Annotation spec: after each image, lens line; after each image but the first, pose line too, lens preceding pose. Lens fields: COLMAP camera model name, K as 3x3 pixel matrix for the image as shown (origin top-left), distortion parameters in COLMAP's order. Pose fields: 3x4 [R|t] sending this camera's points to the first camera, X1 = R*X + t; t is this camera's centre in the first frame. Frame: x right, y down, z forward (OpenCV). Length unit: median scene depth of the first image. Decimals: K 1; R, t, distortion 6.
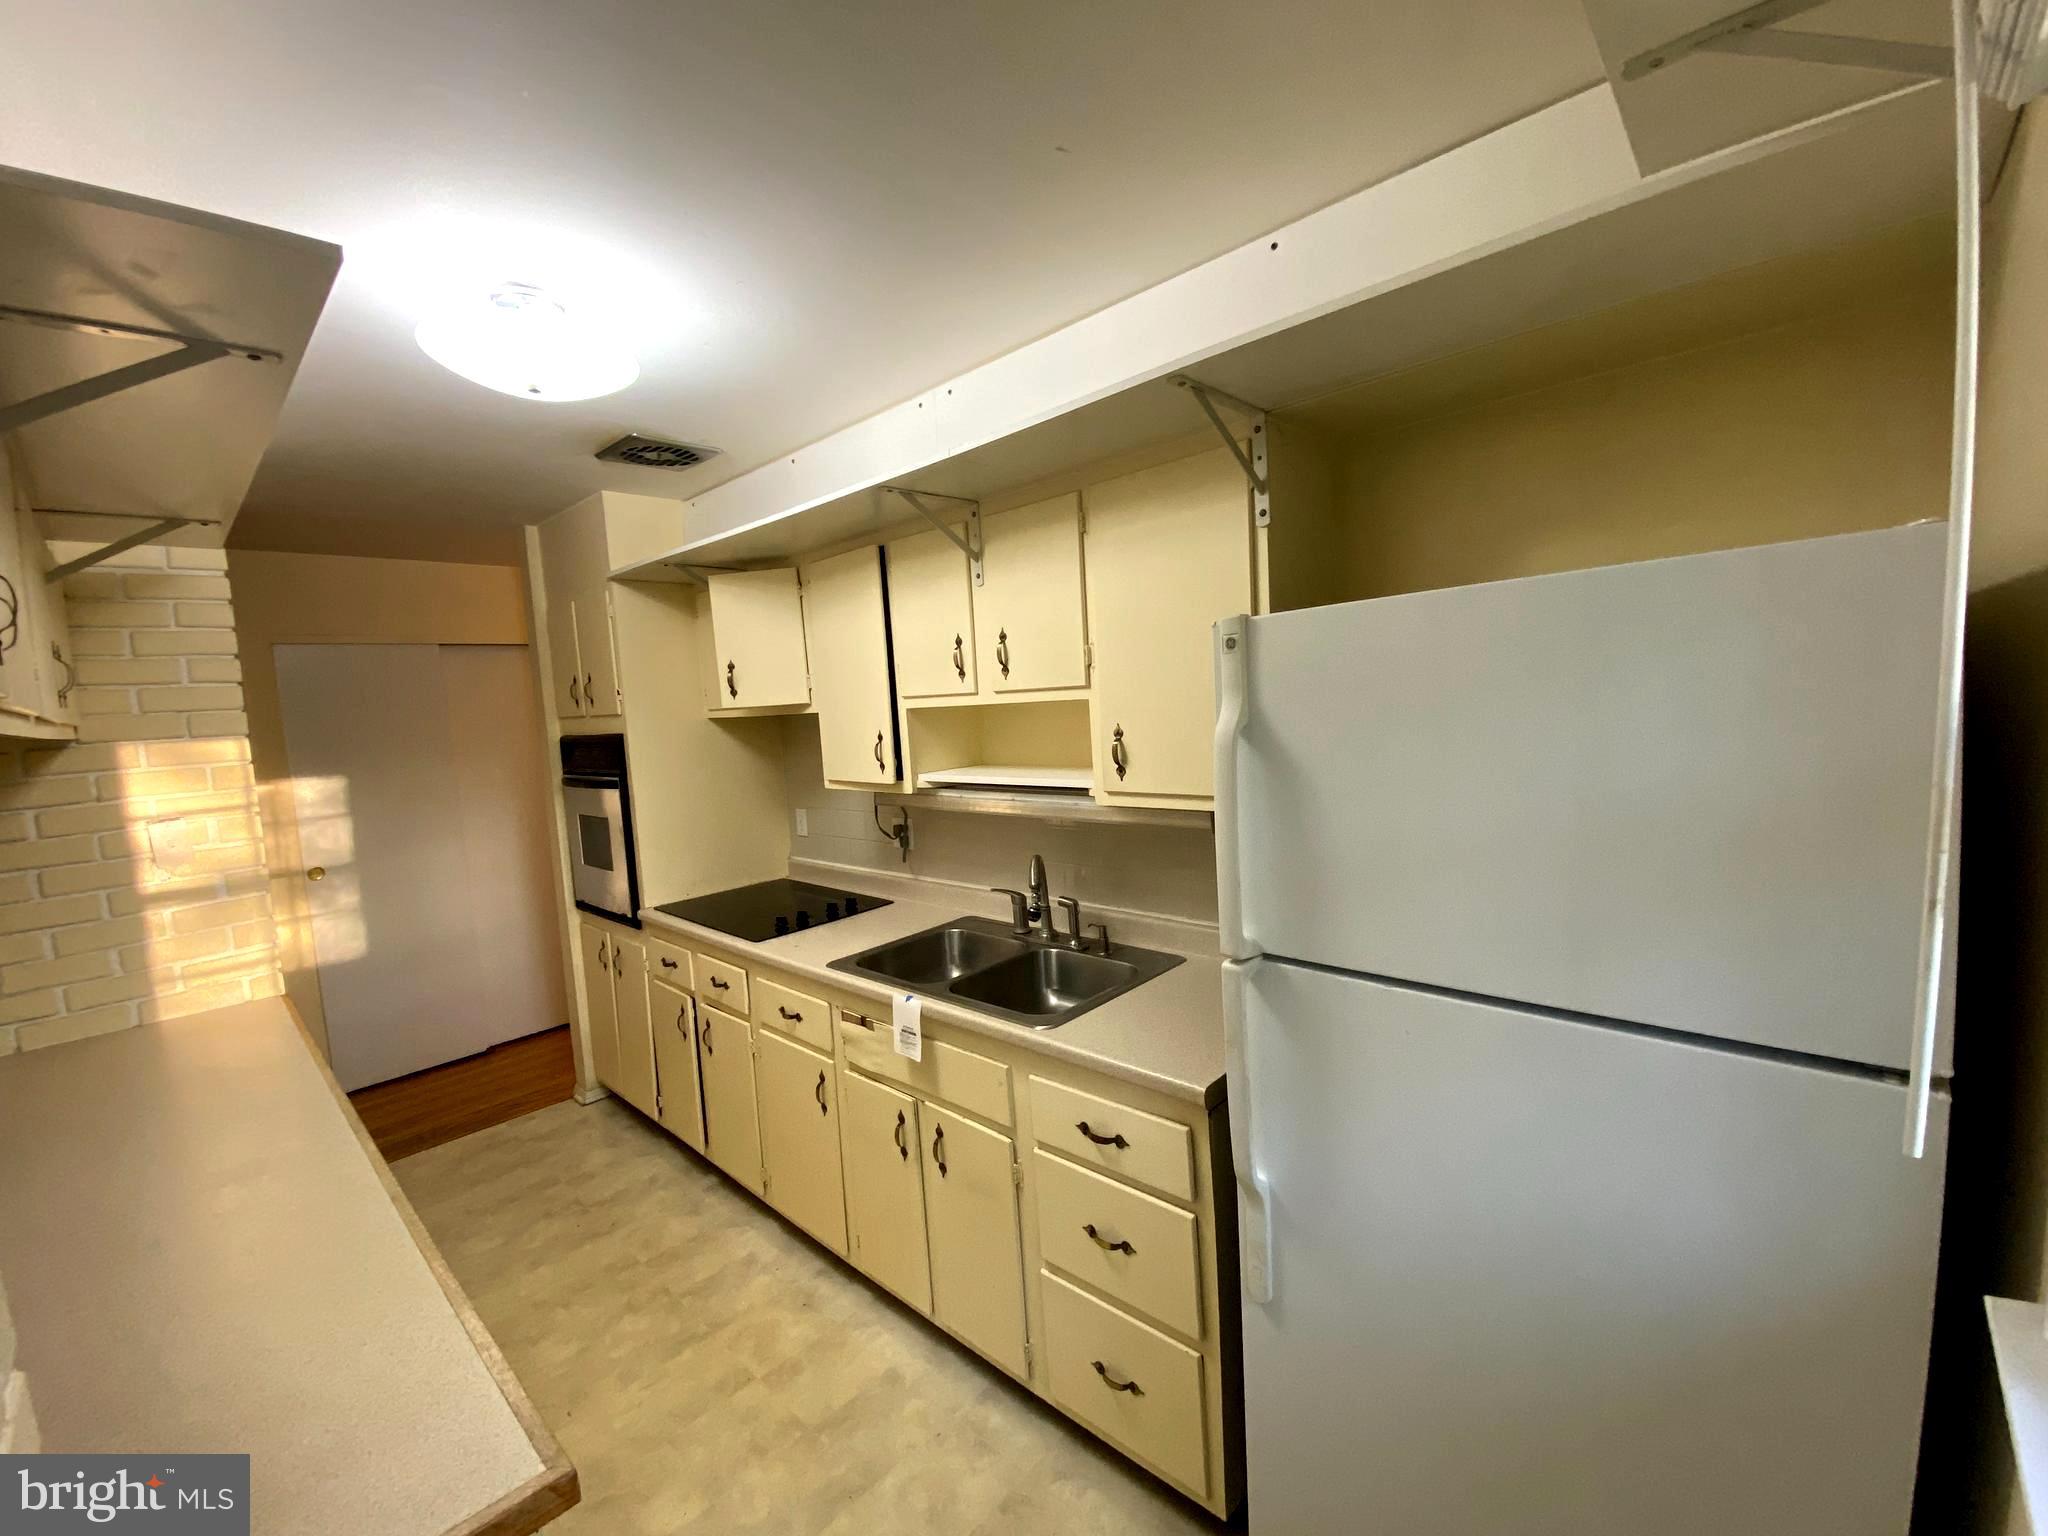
lens RADIAL K [[813.1, 0, 1015.7], [0, 813.1, 773.4], [0, 0, 1]] dist [0.001089, 0.000030]
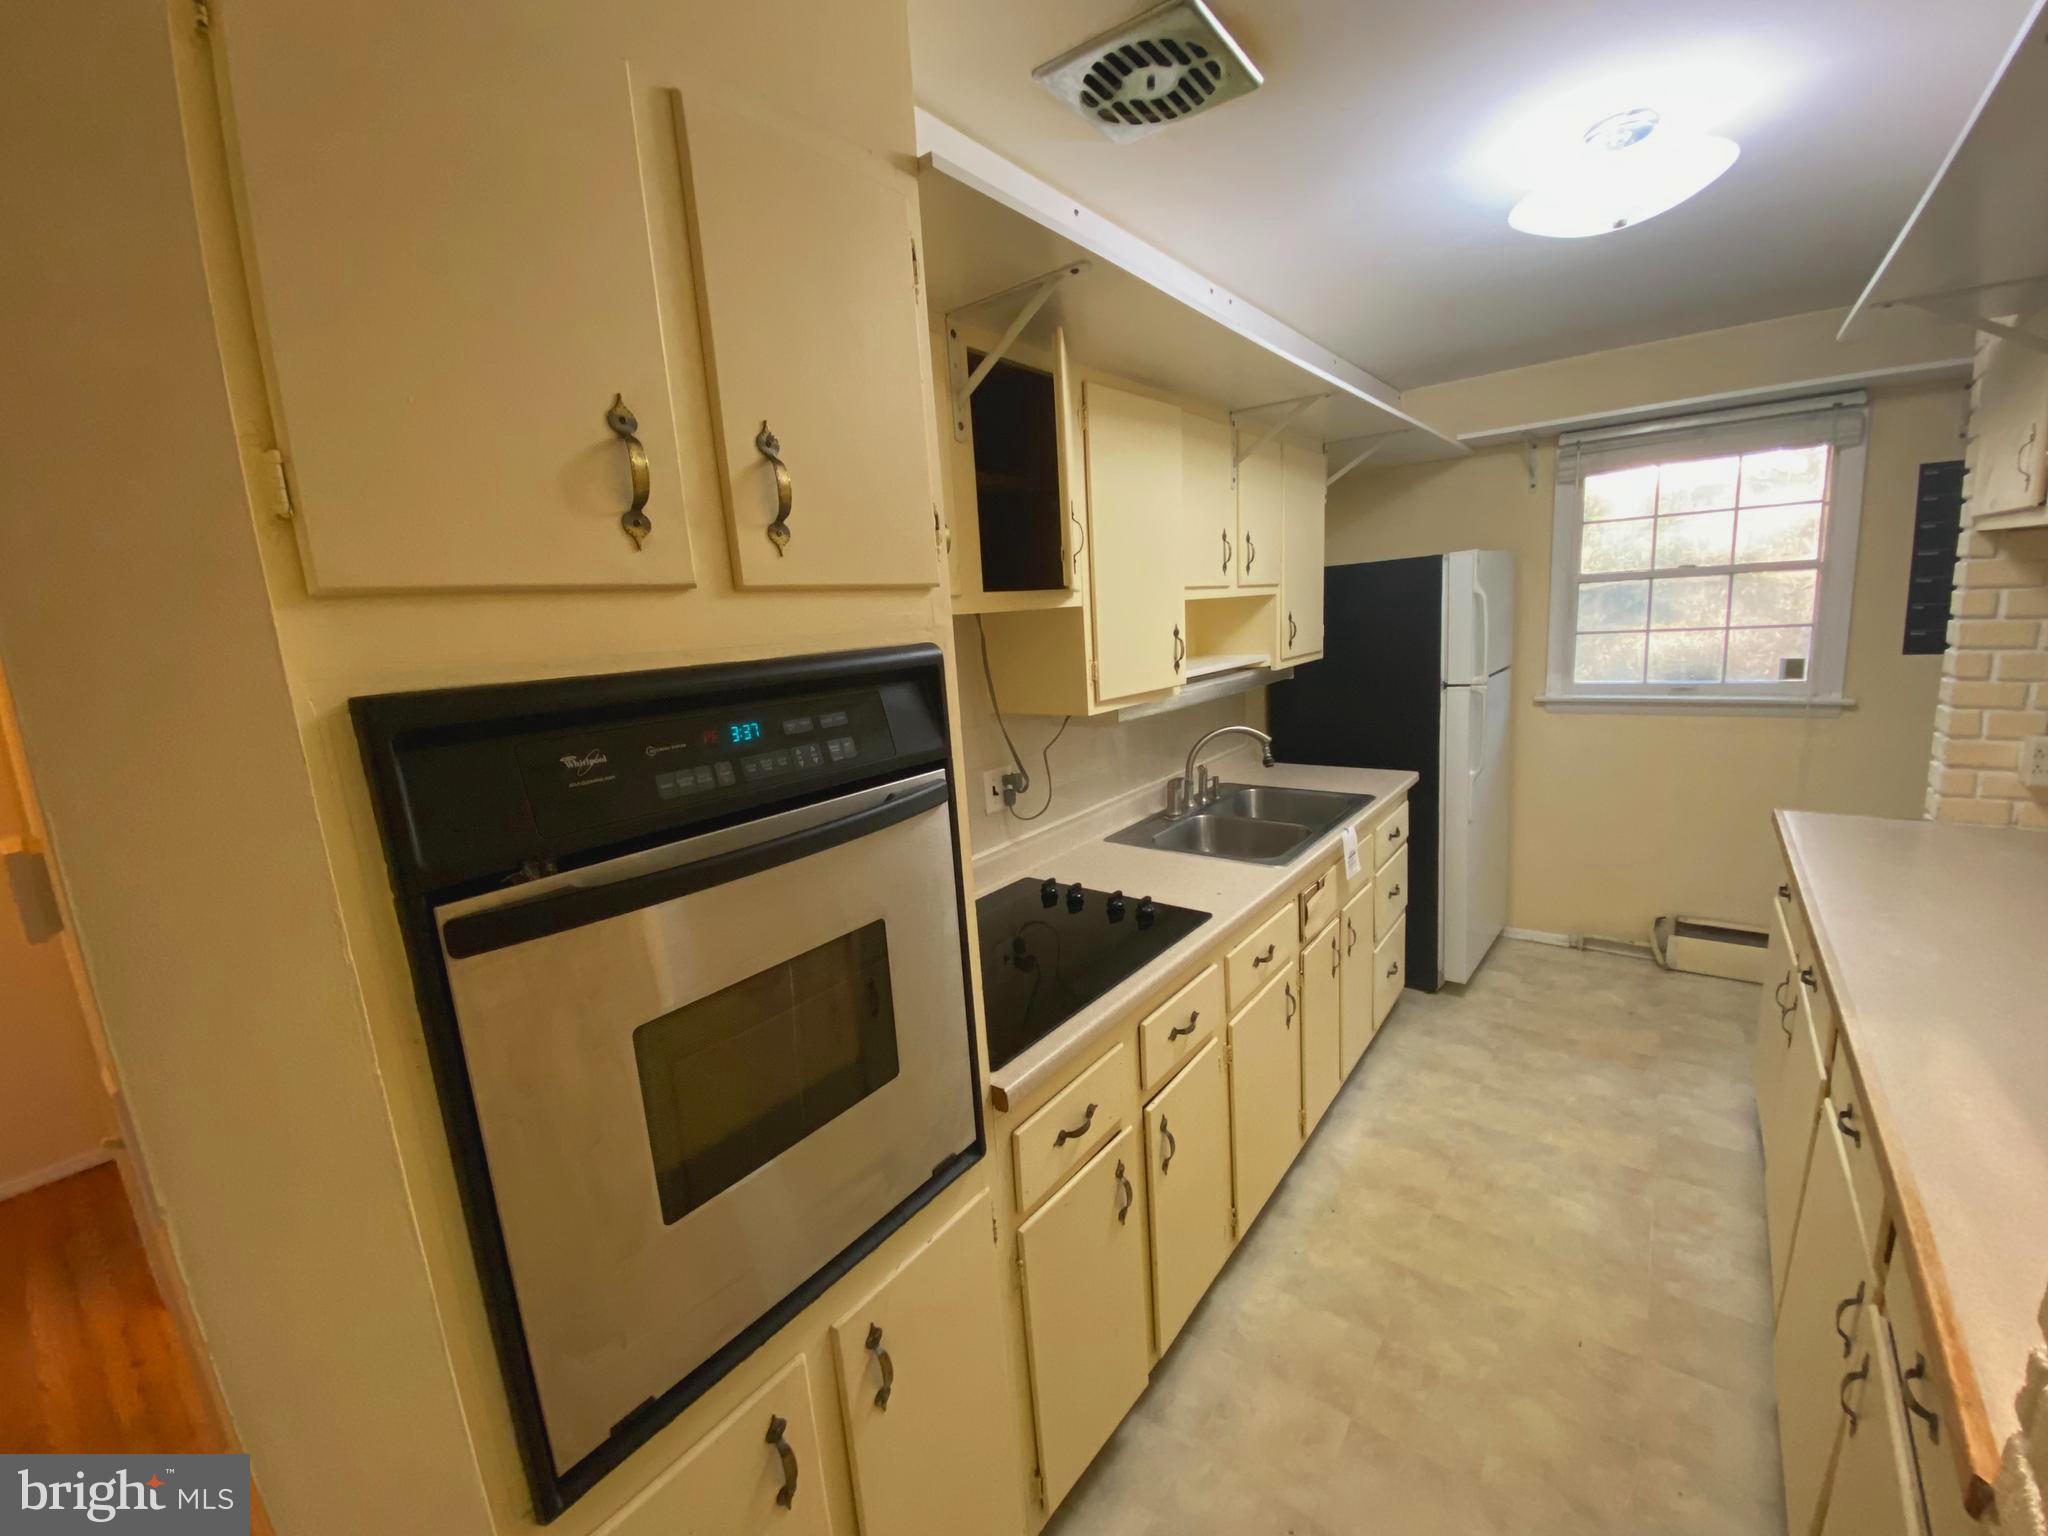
lens RADIAL K [[832.9, 0, 1015.1], [0, 832.9, 766.8], [0, 0, 1]] dist [-0.001226, -0.000173]
pose [[-0.073306, -0.126132, 0.989301, -1.164092], [0.154759, 0.978515, 0.136225, -0.056331], [-0.985229, 0.163089, -0.052211, 1.362917]]
